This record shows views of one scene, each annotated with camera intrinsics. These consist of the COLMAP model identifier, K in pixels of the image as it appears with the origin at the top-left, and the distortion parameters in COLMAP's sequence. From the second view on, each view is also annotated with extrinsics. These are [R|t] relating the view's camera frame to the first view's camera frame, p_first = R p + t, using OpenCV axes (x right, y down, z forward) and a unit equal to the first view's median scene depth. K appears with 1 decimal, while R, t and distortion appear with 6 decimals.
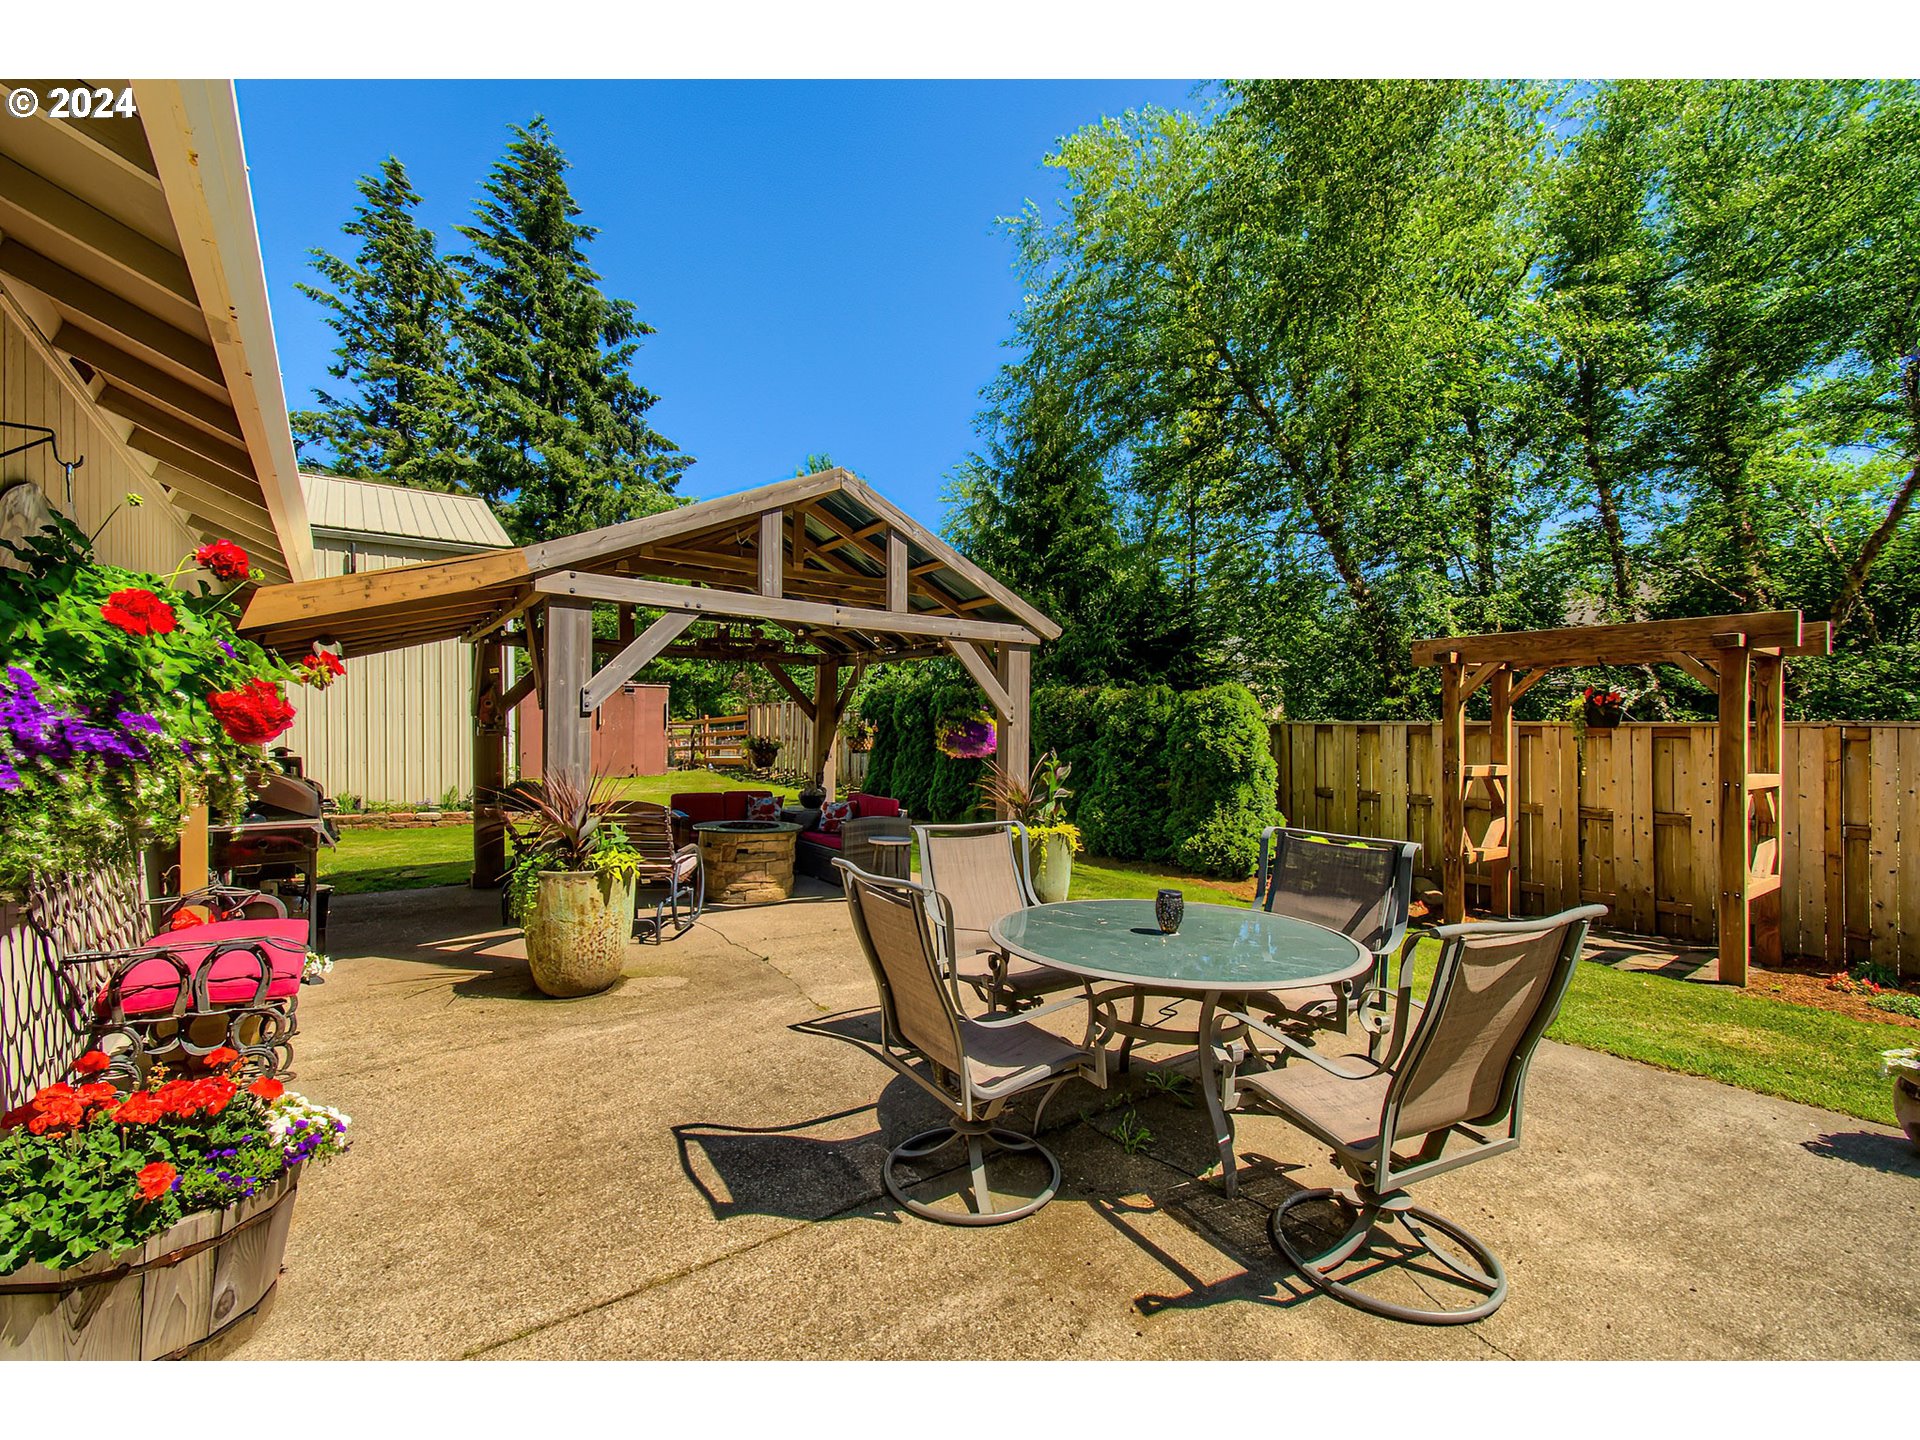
lens RADIAL K [[846.5, 0, 962.1], [0, 846.5, 727.5], [0, 0, 1]] dist [0.032961, -0.000888]
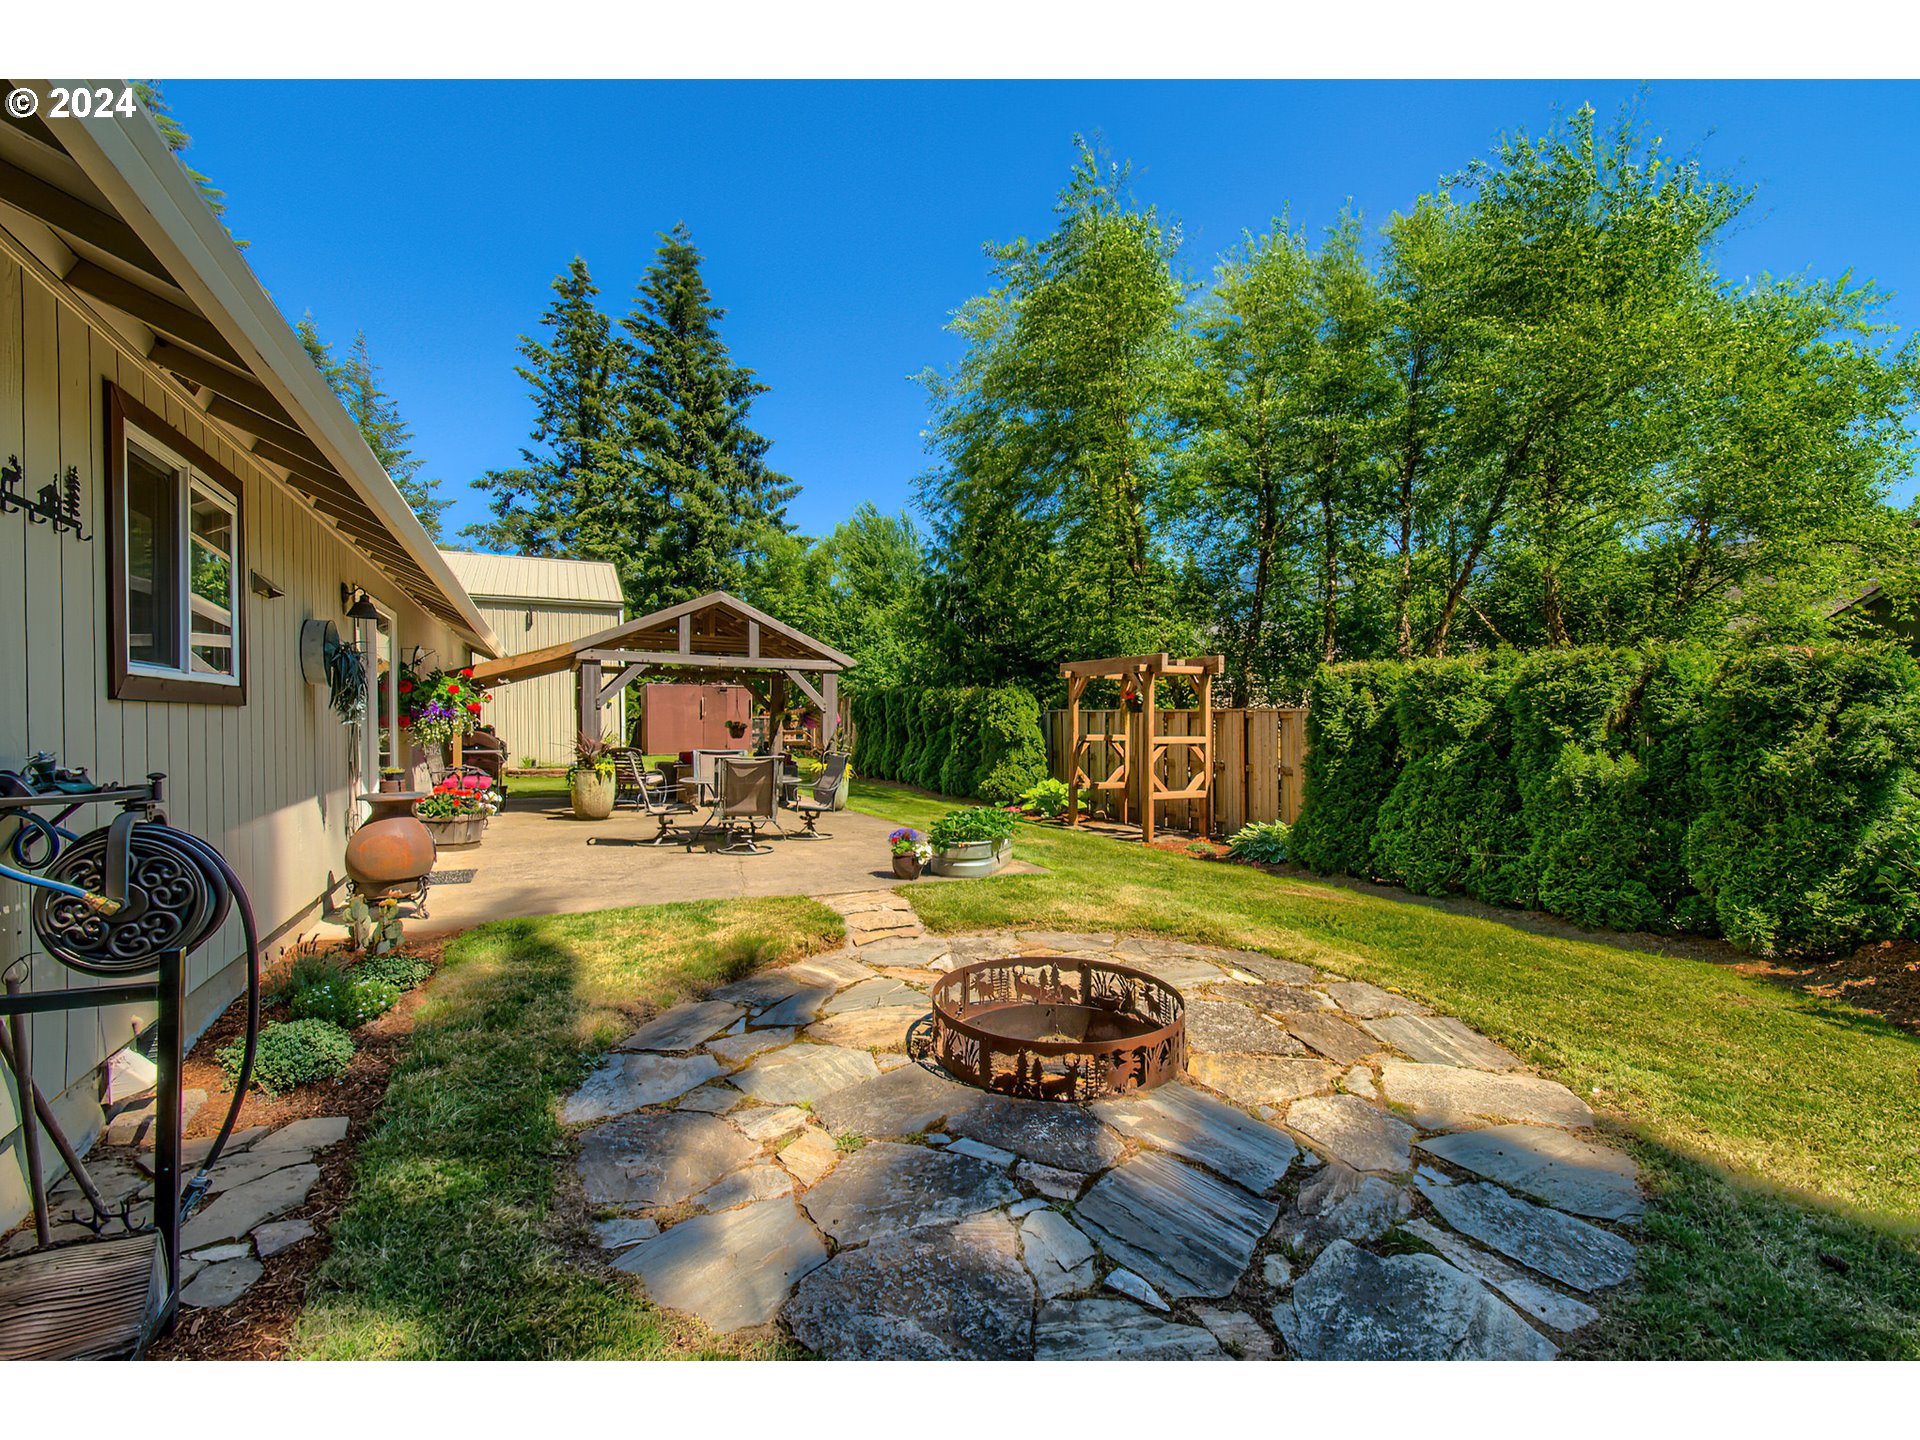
lens RADIAL K [[846.5, 0, 947.9], [0, 846.5, 726.0], [0, 0, 1]] dist [0.032961, -0.000888]
pose [[0.982194, -0.003382, -0.187837, 0.510120], [0.005140, 0.999947, 0.008873, 0.007961], [0.187798, -0.009680, 0.982160, -0.611161]]
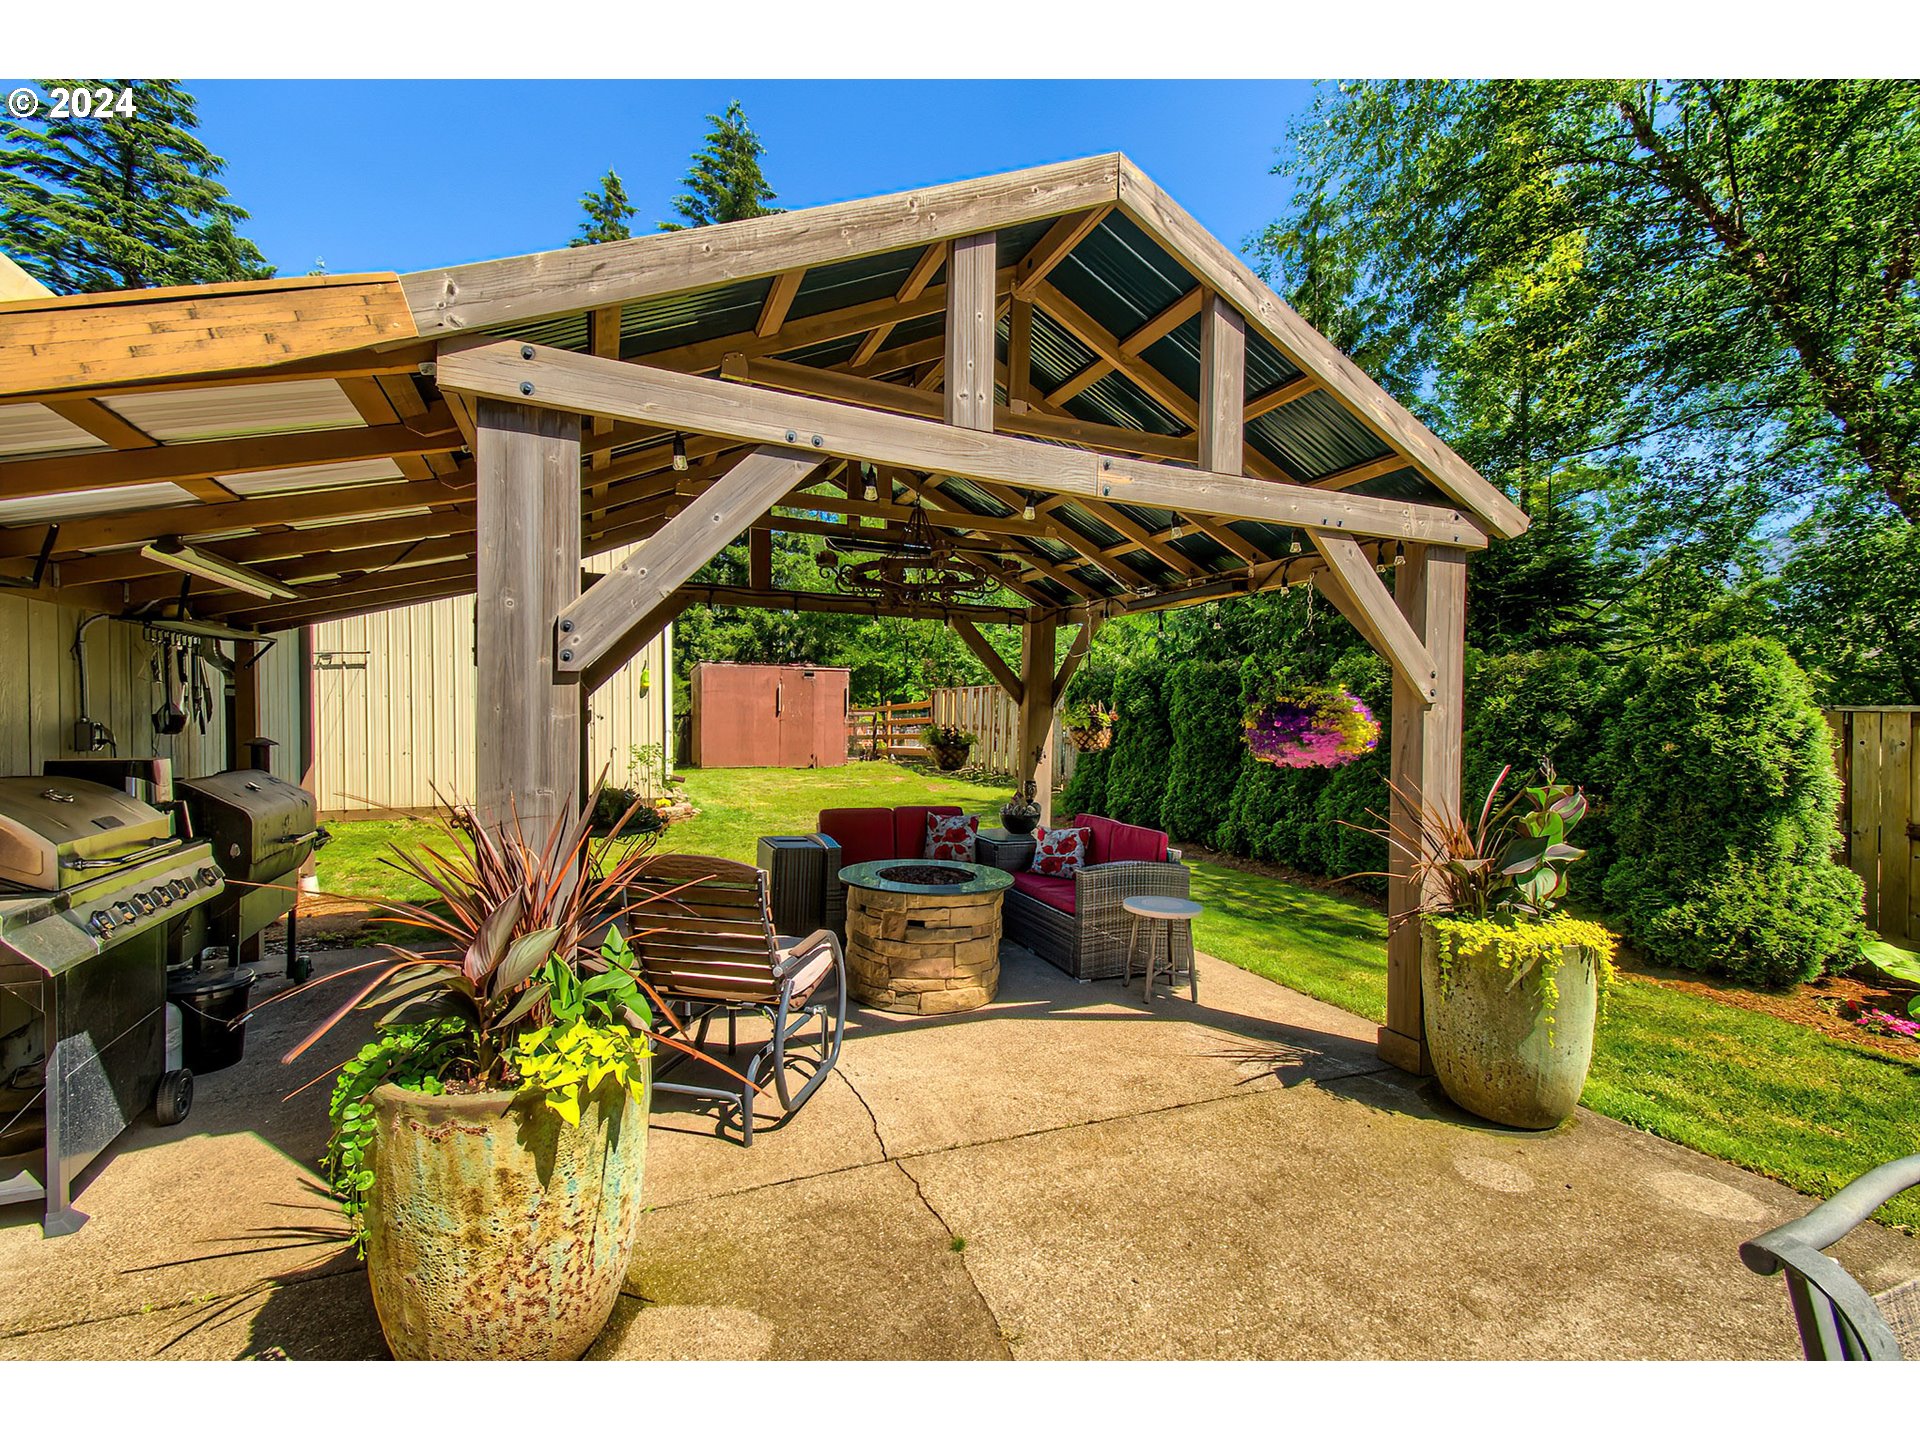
lens RADIAL K [[846.5, 0, 965.6], [0, 846.5, 726.7], [0, 0, 1]] dist [0.032961, -0.000888]
pose [[0.978267, 0.007088, -0.207227, -0.079308], [-0.004542, 0.999908, 0.012757, 0.001975], [0.207298, -0.011539, 0.978210, 0.329343]]
